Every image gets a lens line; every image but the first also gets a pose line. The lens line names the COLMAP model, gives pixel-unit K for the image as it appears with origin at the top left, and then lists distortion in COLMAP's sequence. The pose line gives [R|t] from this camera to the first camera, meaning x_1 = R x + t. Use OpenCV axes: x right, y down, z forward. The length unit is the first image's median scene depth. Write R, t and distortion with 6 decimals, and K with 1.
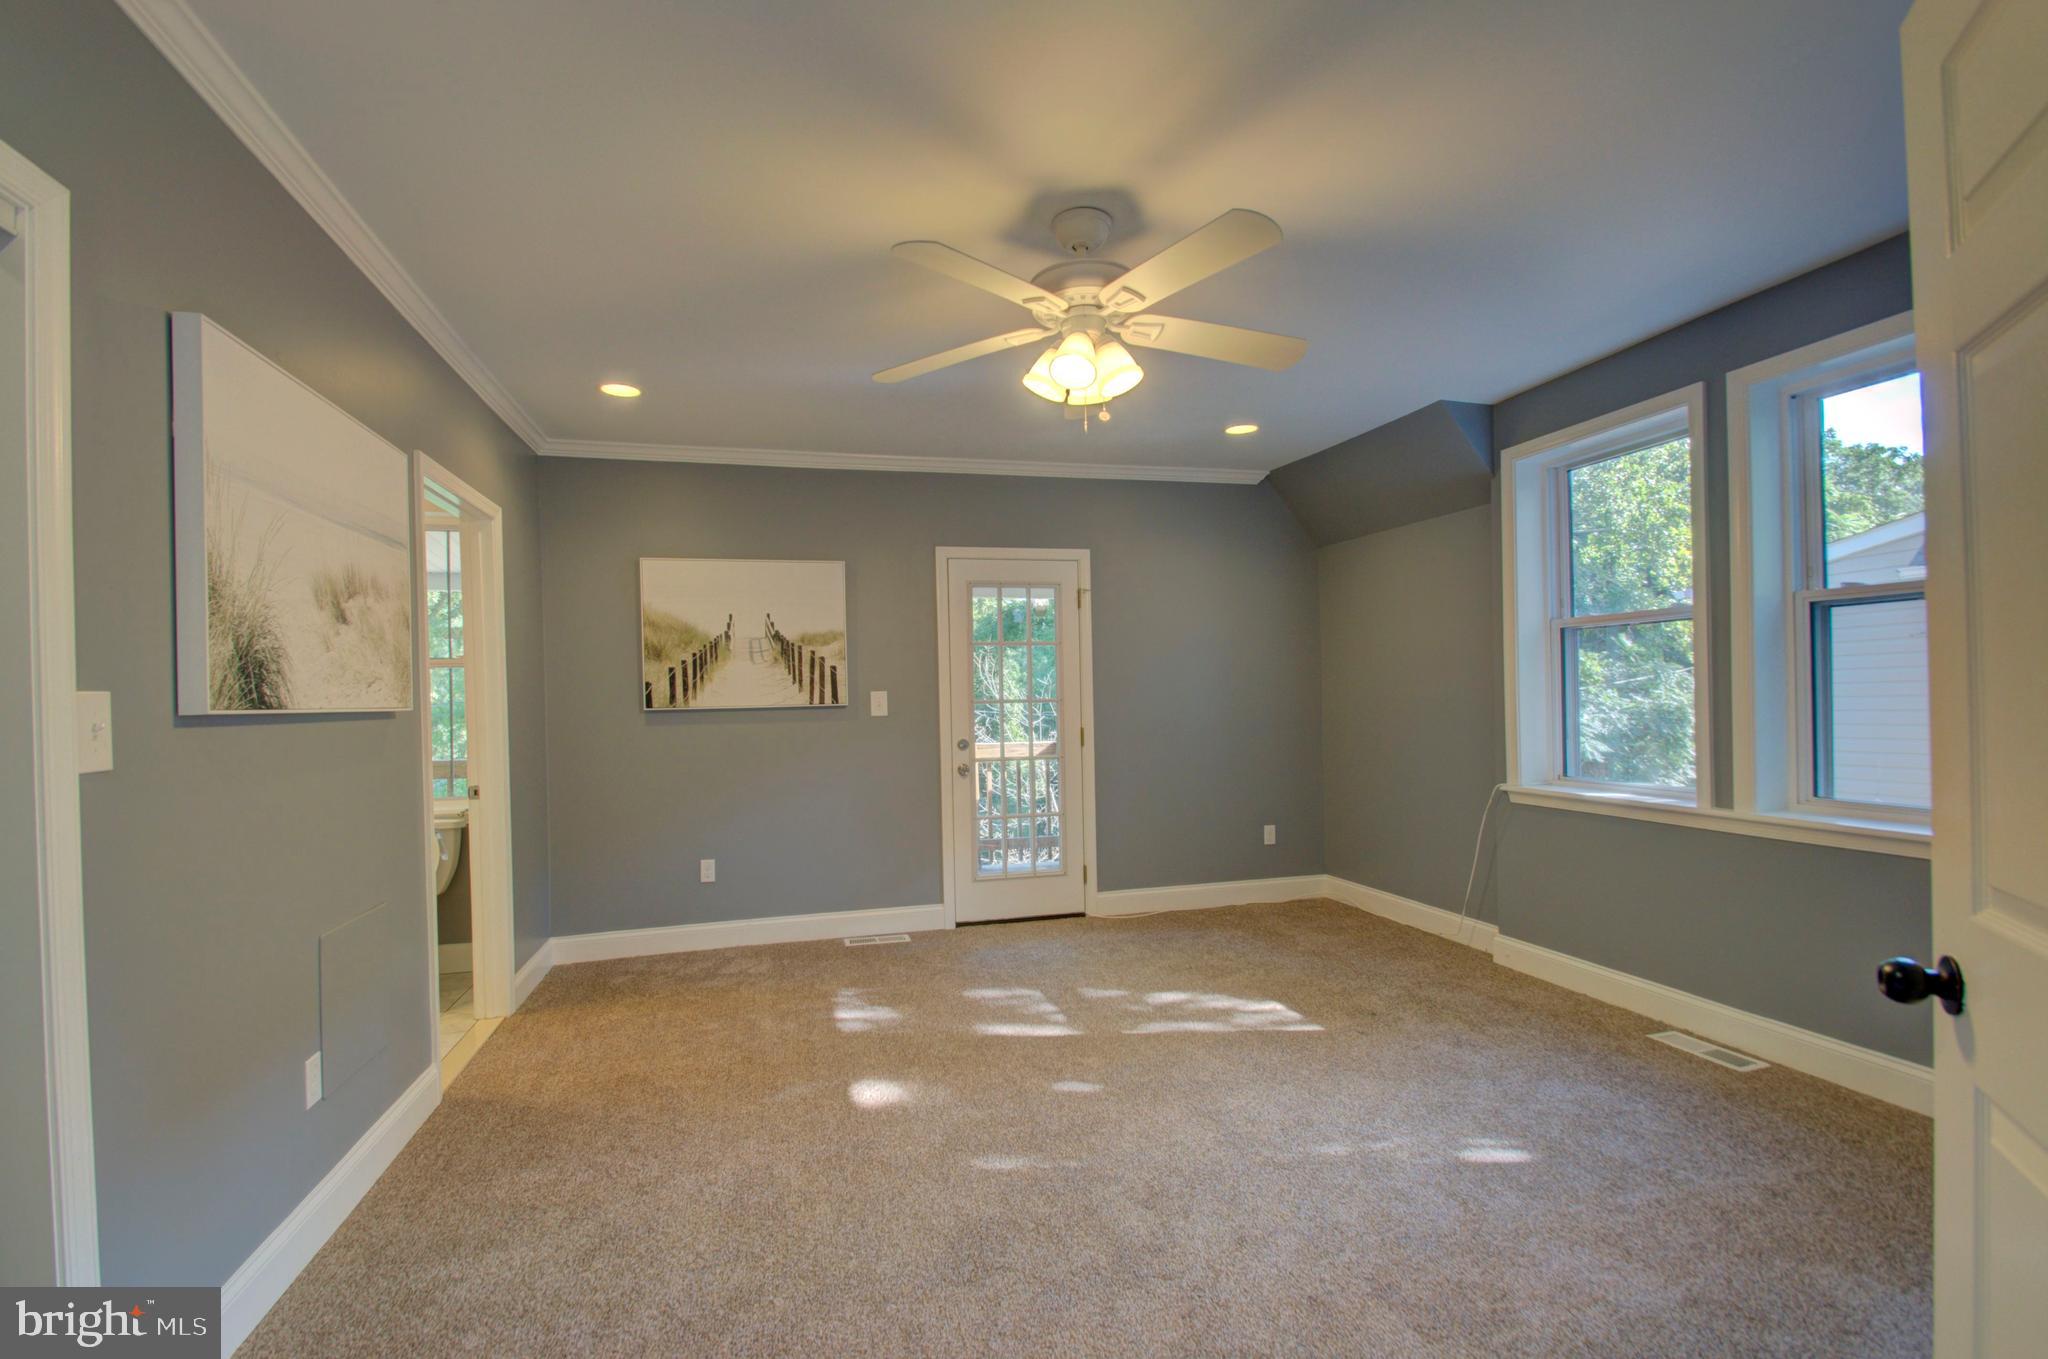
lens RADIAL K [[888.9, 0, 993.7], [0, 888.9, 698.1], [0, 0, 1]] dist [0.009804, -0.015747]
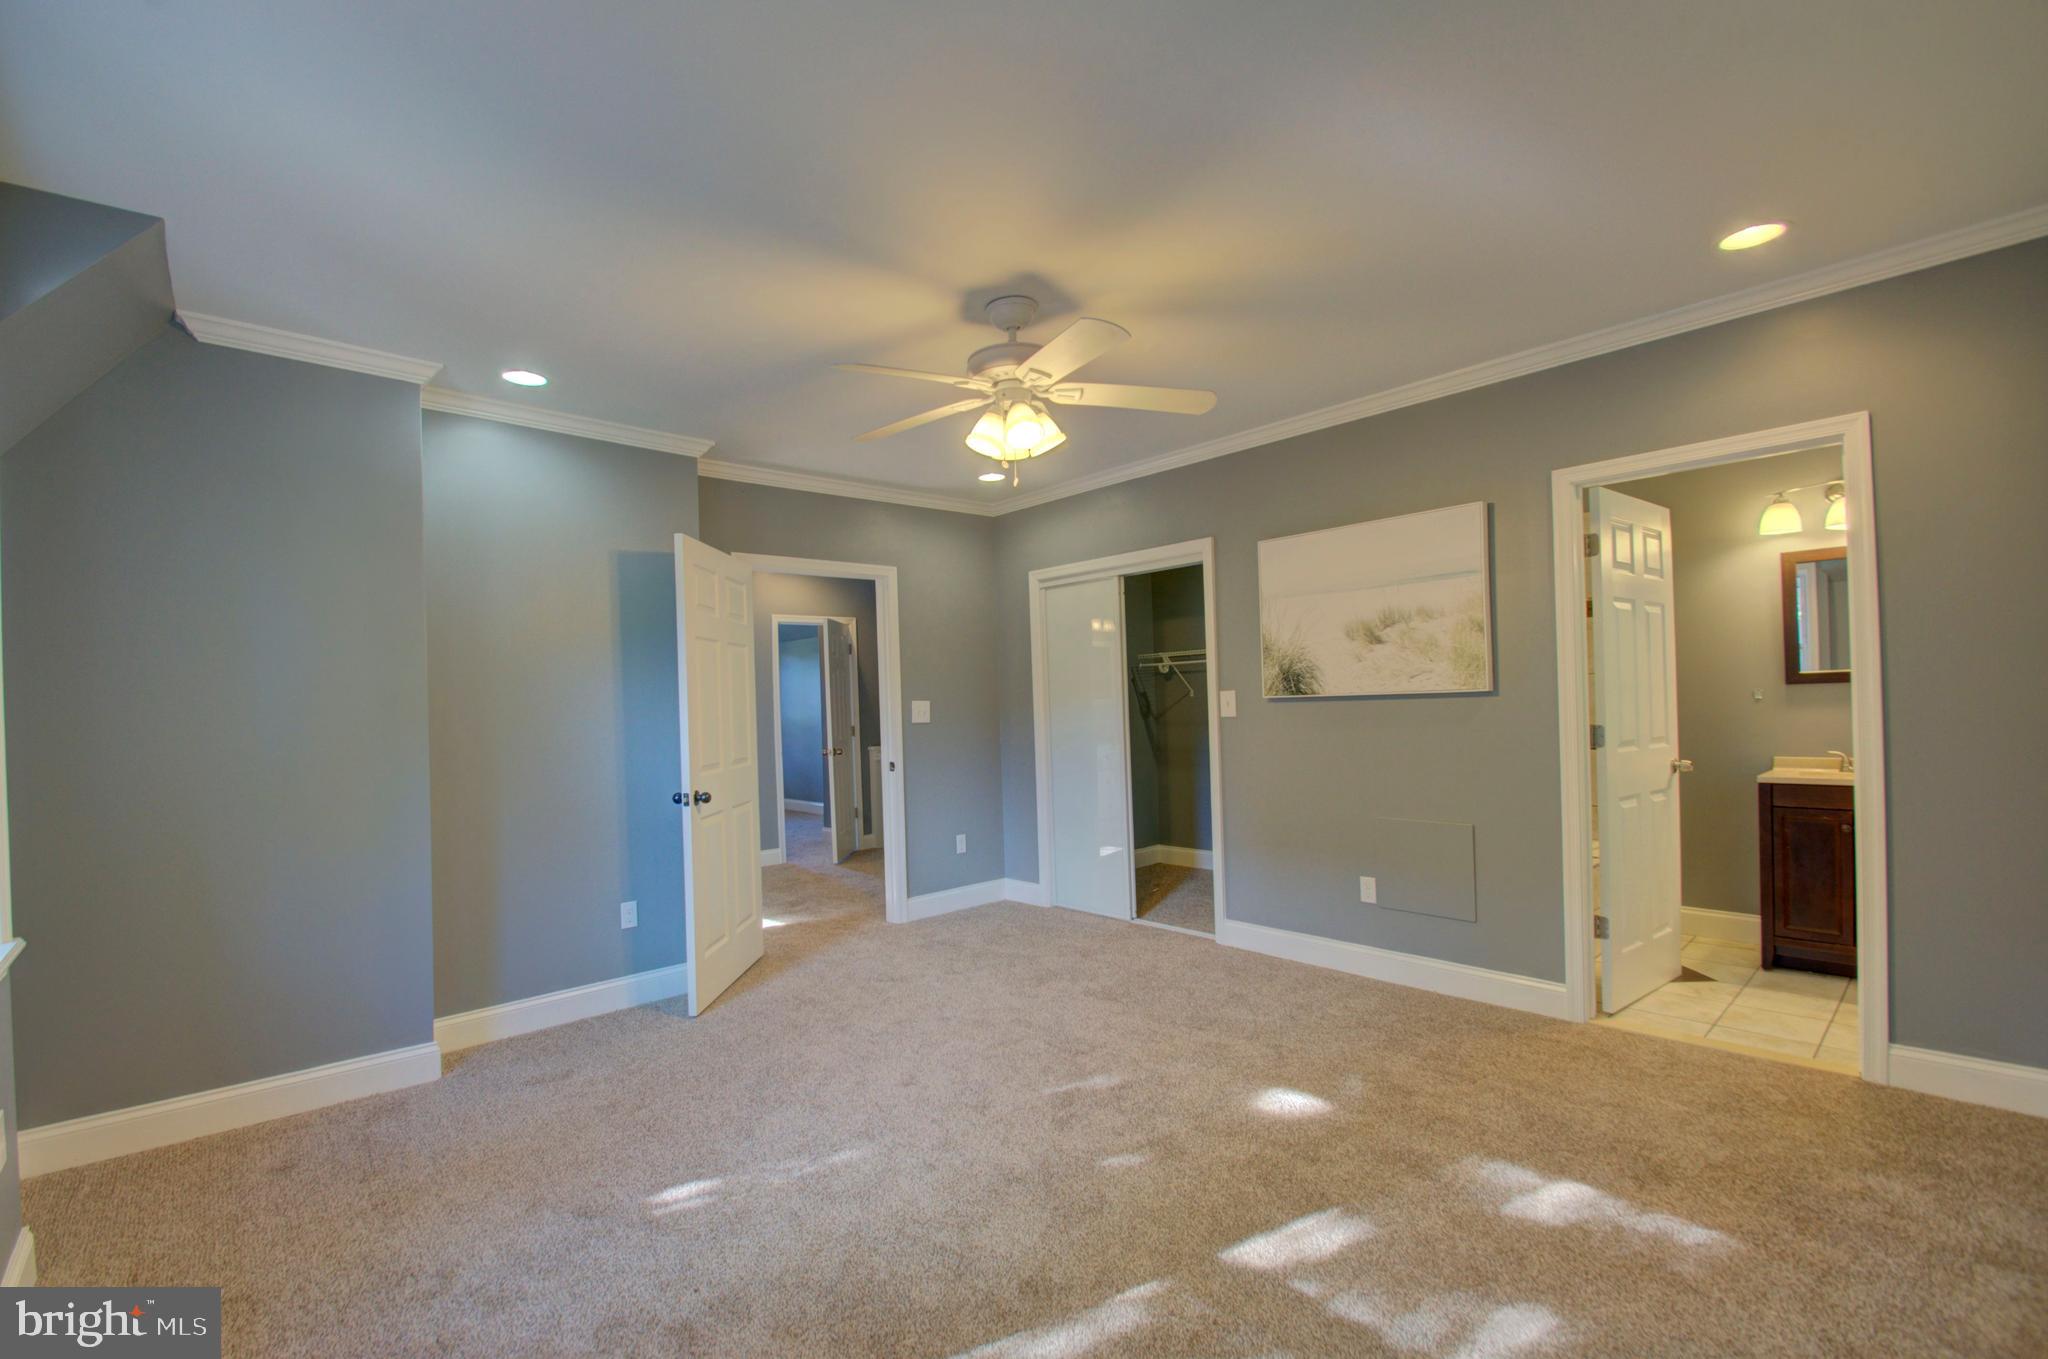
lens RADIAL K [[888.9, 0, 993.7], [0, 888.9, 698.1], [0, 0, 1]] dist [0.009804, -0.015747]
pose [[-0.888236, 0.051570, -0.456484, 0.682997], [0.054994, 0.998470, 0.005789, -0.027014], [0.456084, -0.019962, -0.889713, 2.035764]]
